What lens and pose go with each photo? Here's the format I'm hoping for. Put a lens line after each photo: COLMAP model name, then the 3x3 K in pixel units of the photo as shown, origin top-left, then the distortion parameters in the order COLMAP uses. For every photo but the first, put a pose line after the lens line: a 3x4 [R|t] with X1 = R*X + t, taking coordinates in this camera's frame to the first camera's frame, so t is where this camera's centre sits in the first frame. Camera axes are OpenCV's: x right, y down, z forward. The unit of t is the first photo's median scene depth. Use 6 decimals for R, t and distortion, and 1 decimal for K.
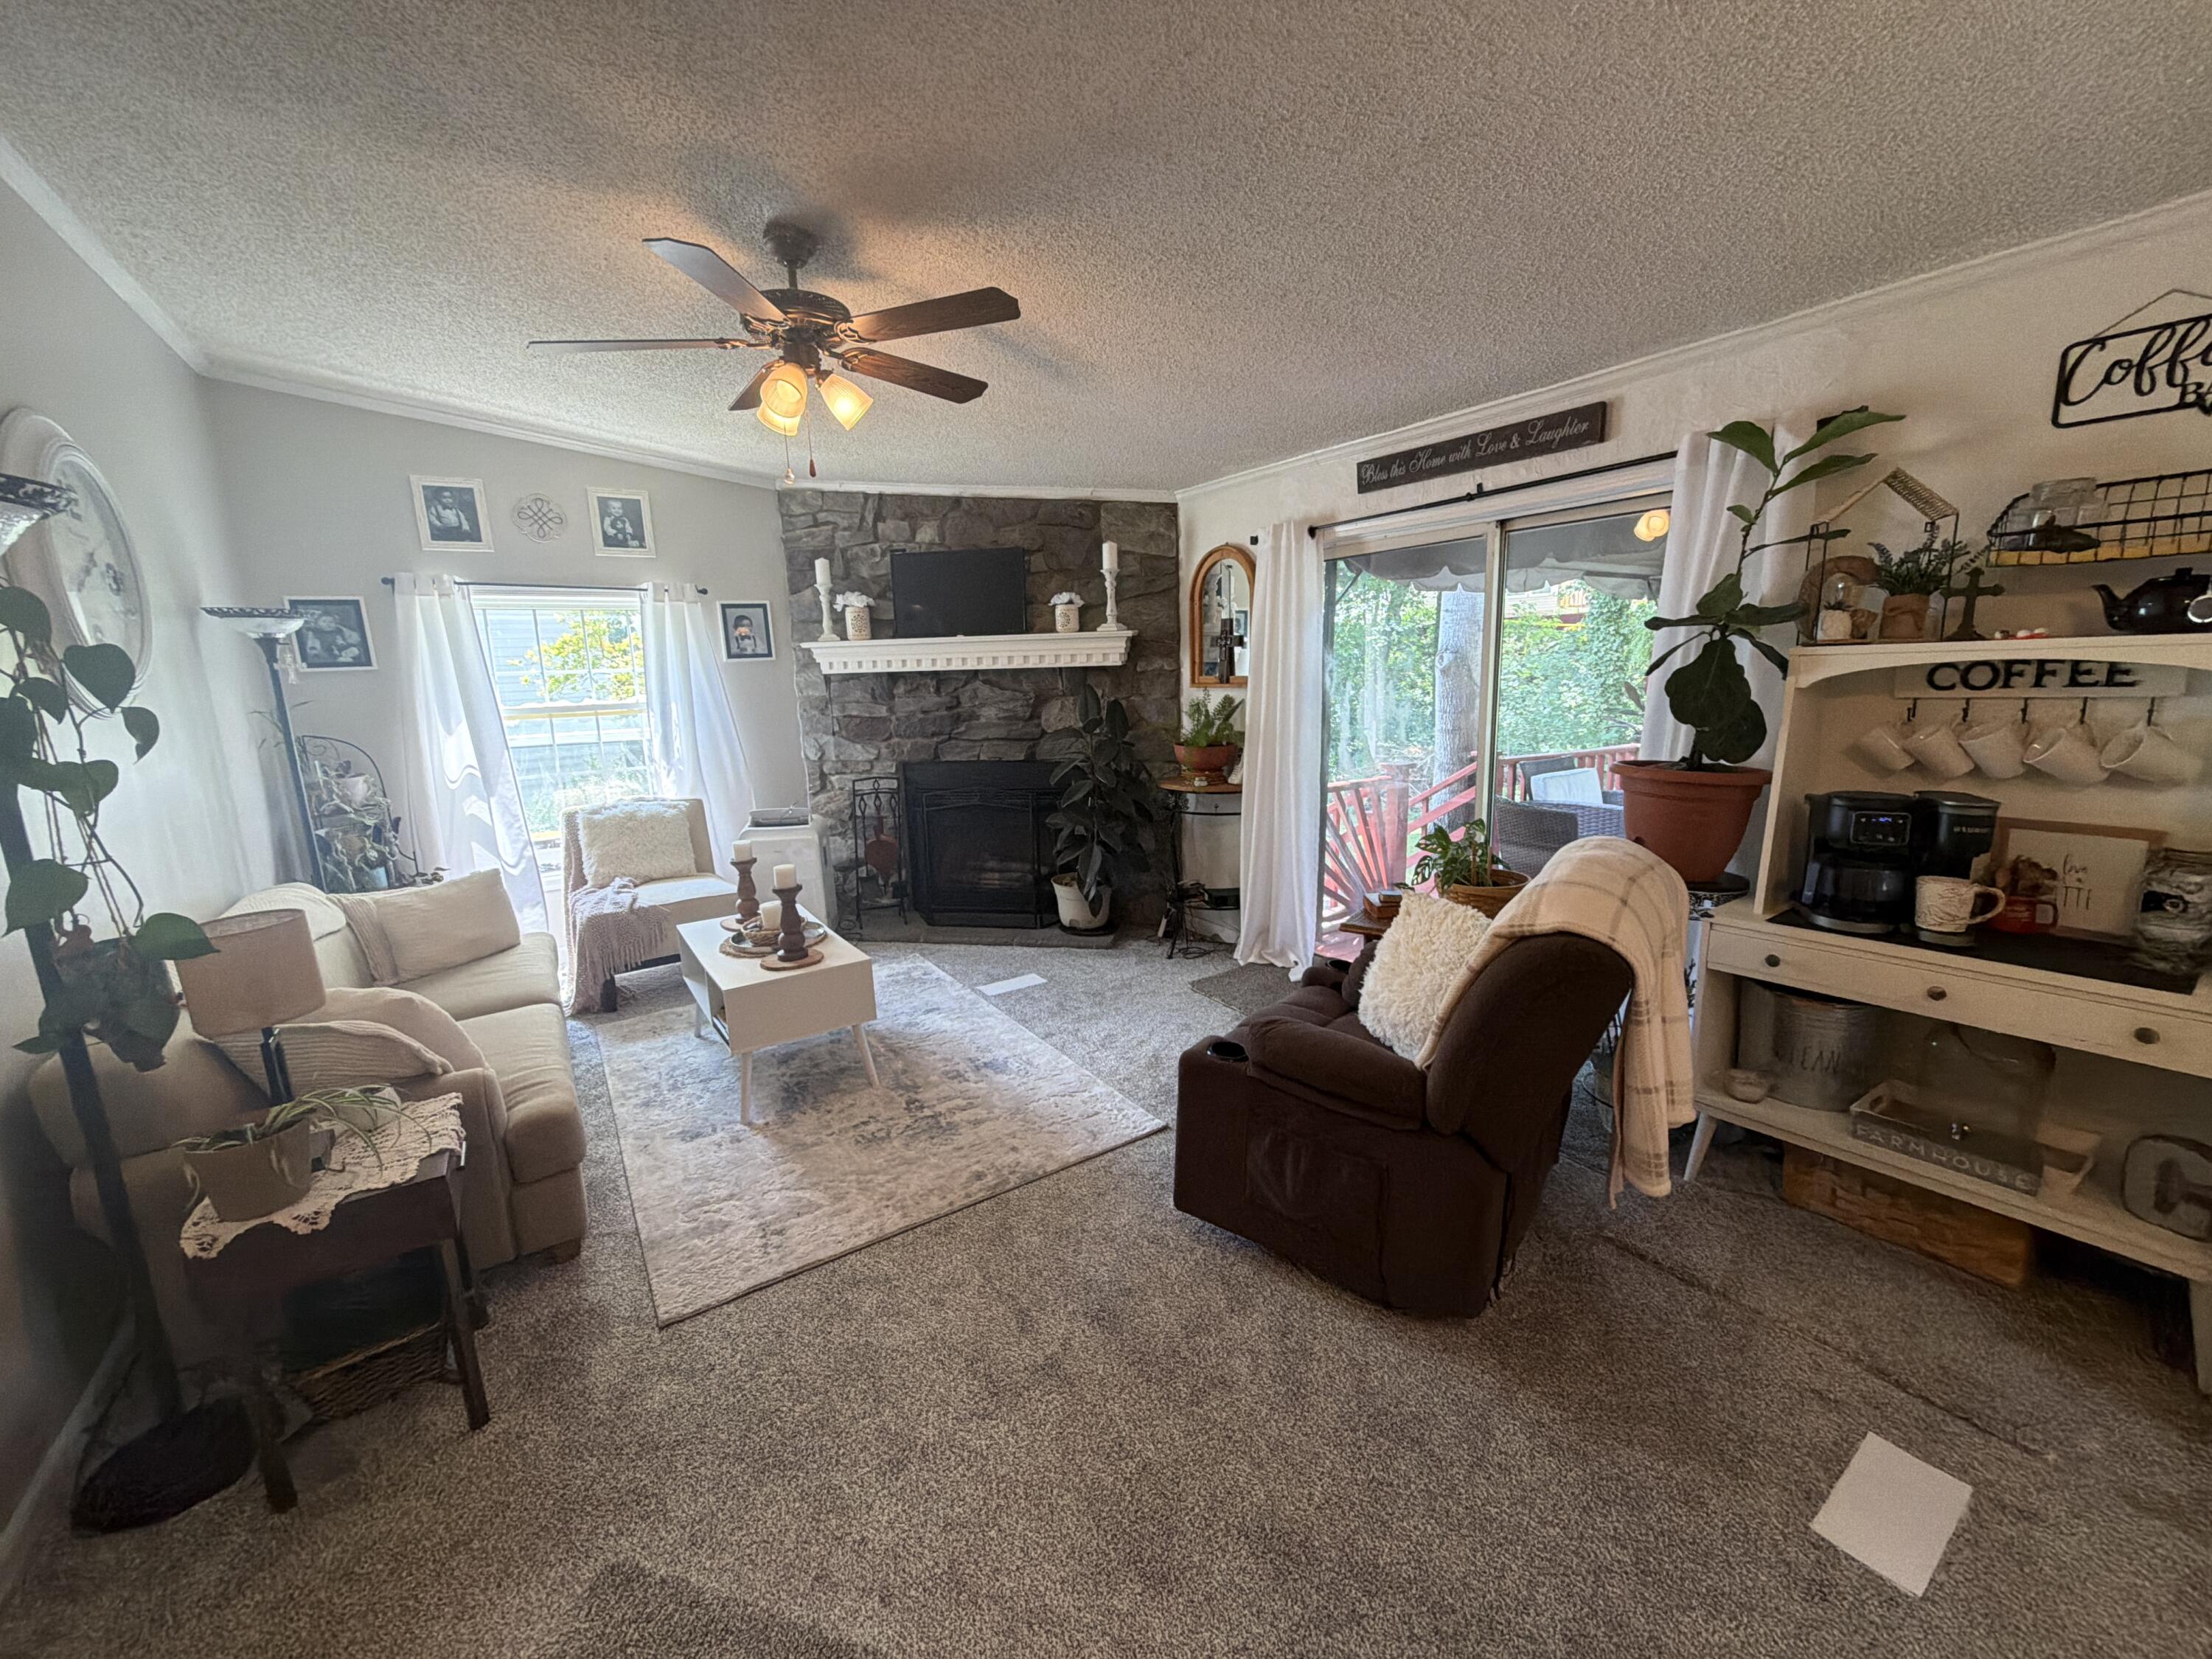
lens RADIAL K [[875.9, 0, 1102.4], [0, 875.9, 828.0], [0, 0, 1]] dist [-0.000330, -0.000625]
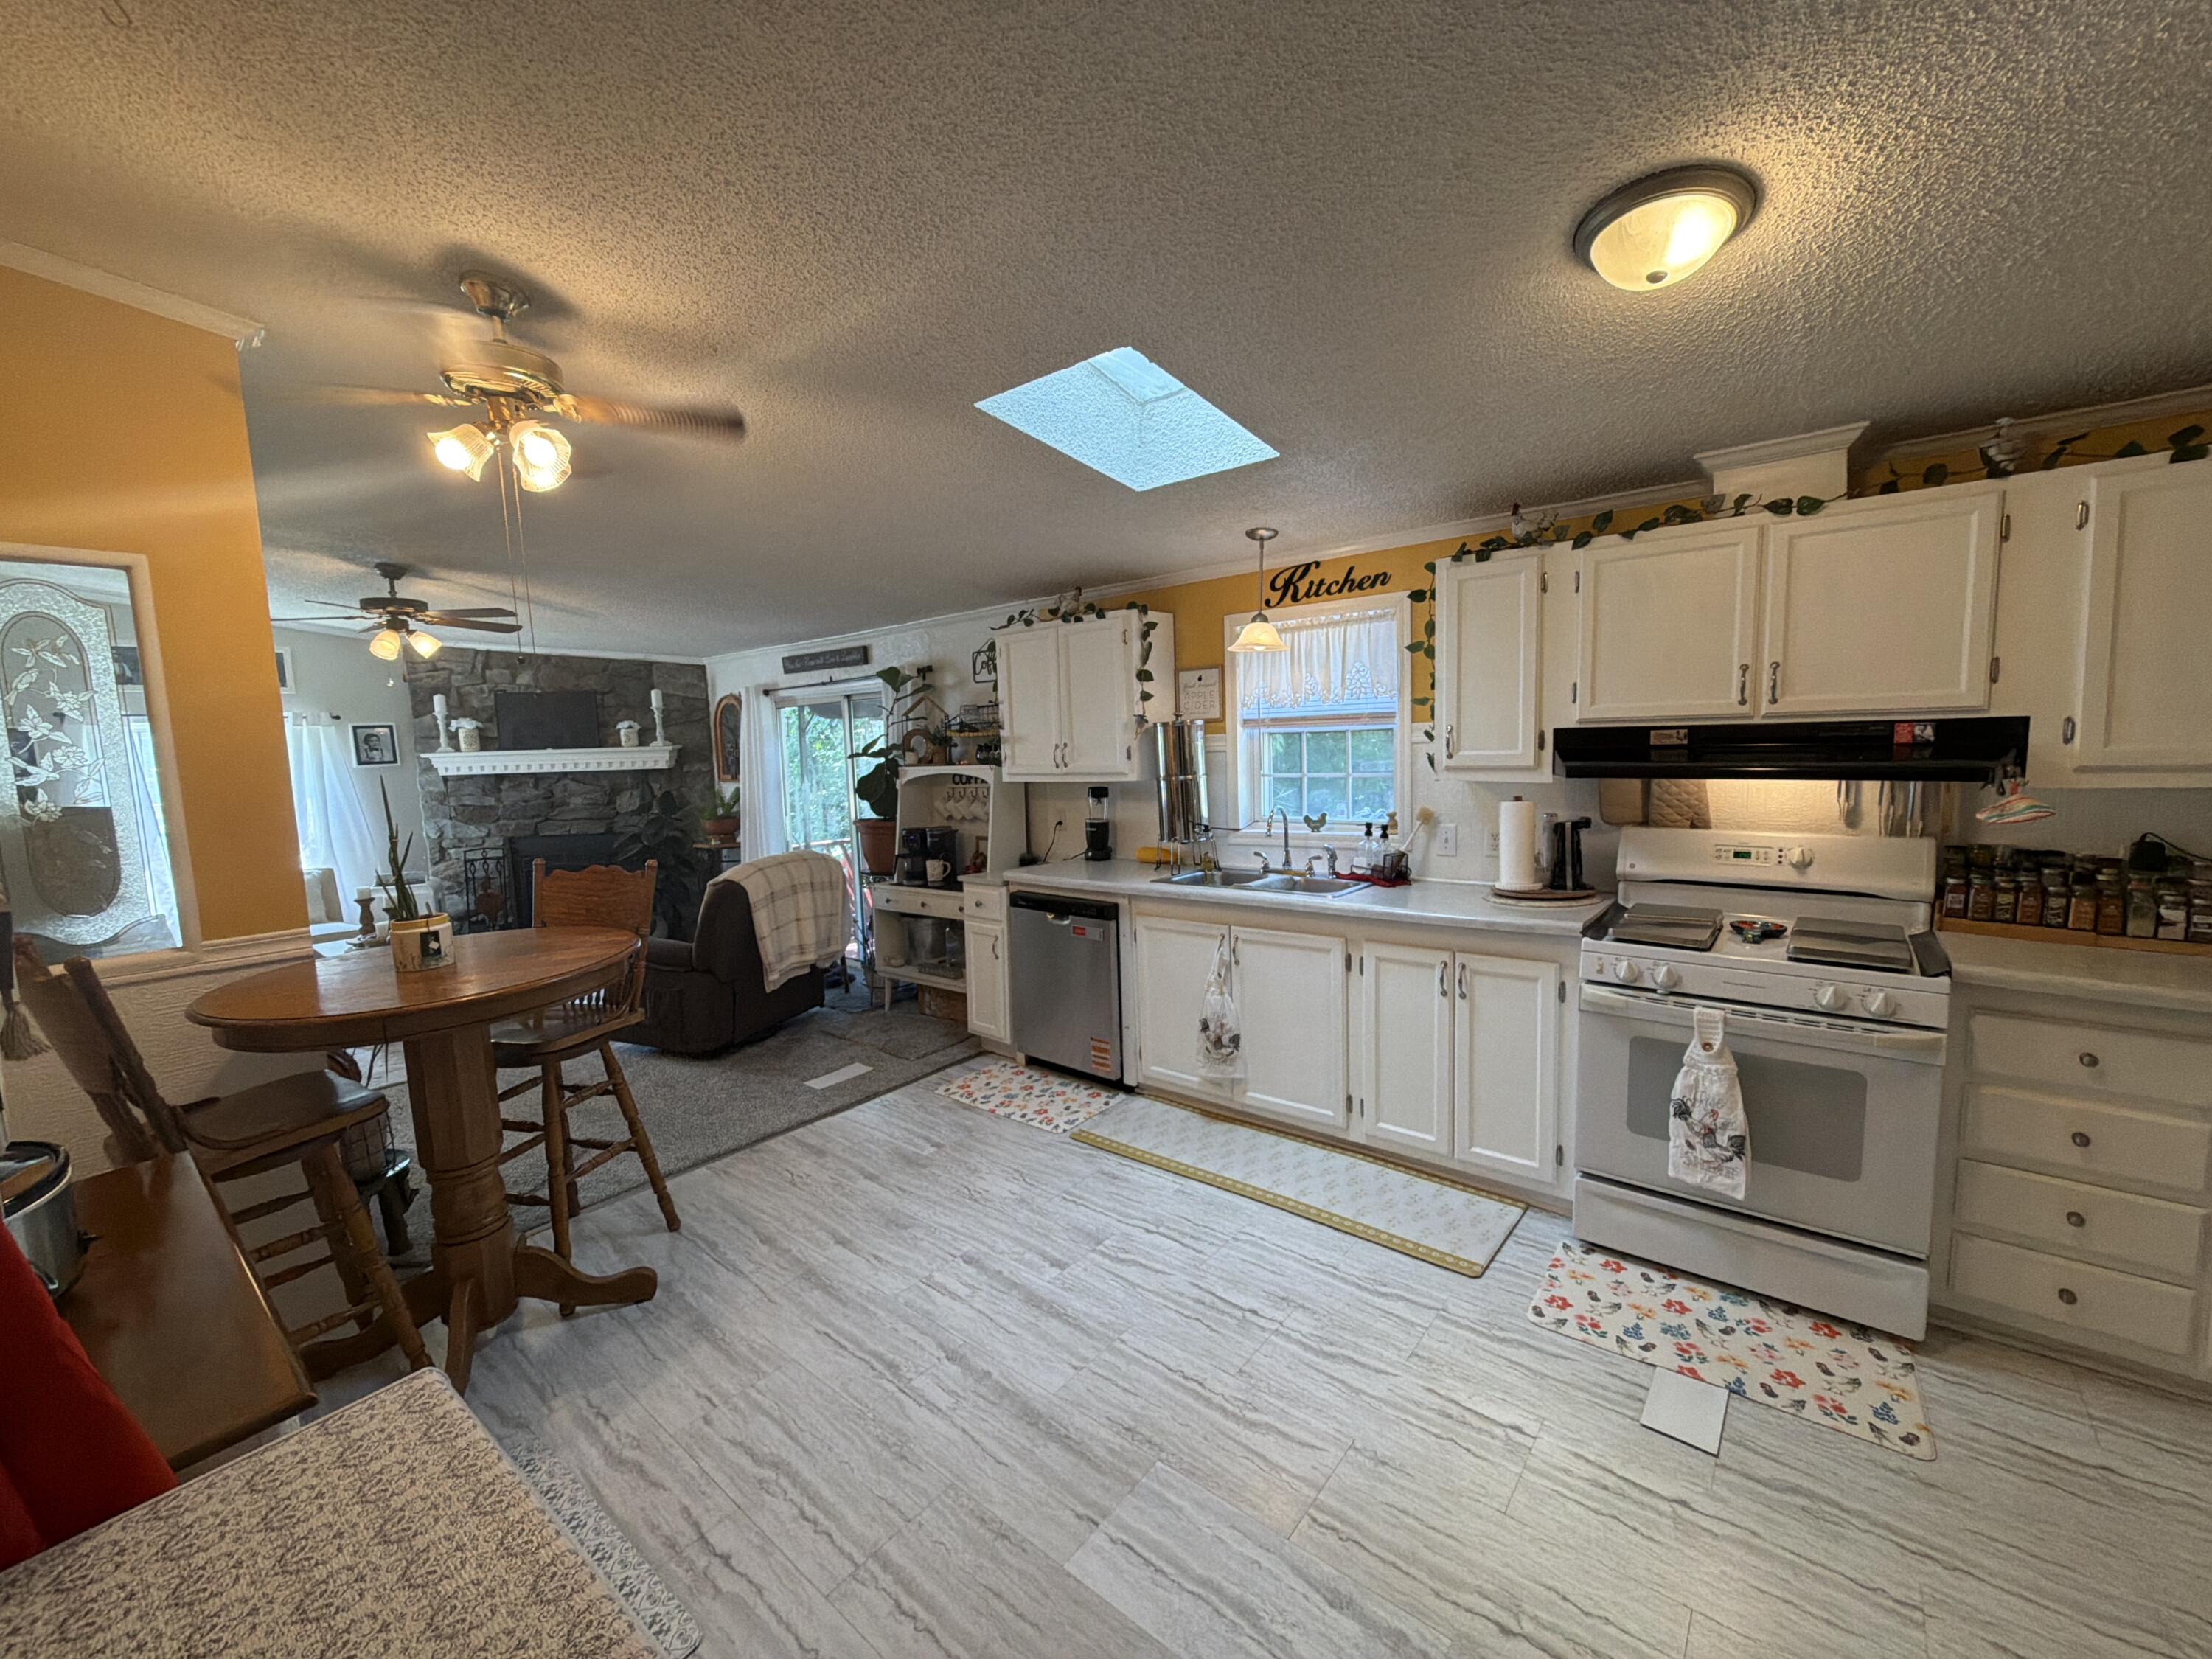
lens RADIAL K [[875.9, 0, 1102.4], [0, 875.9, 828.0], [0, 0, 1]] dist [-0.000330, -0.000625]
pose [[0.957063, -0.029099, 0.288415, 0.291475], [0.055634, 0.994892, -0.084236, 0.084506], [-0.284490, 0.096665, 0.953793, -0.632417]]
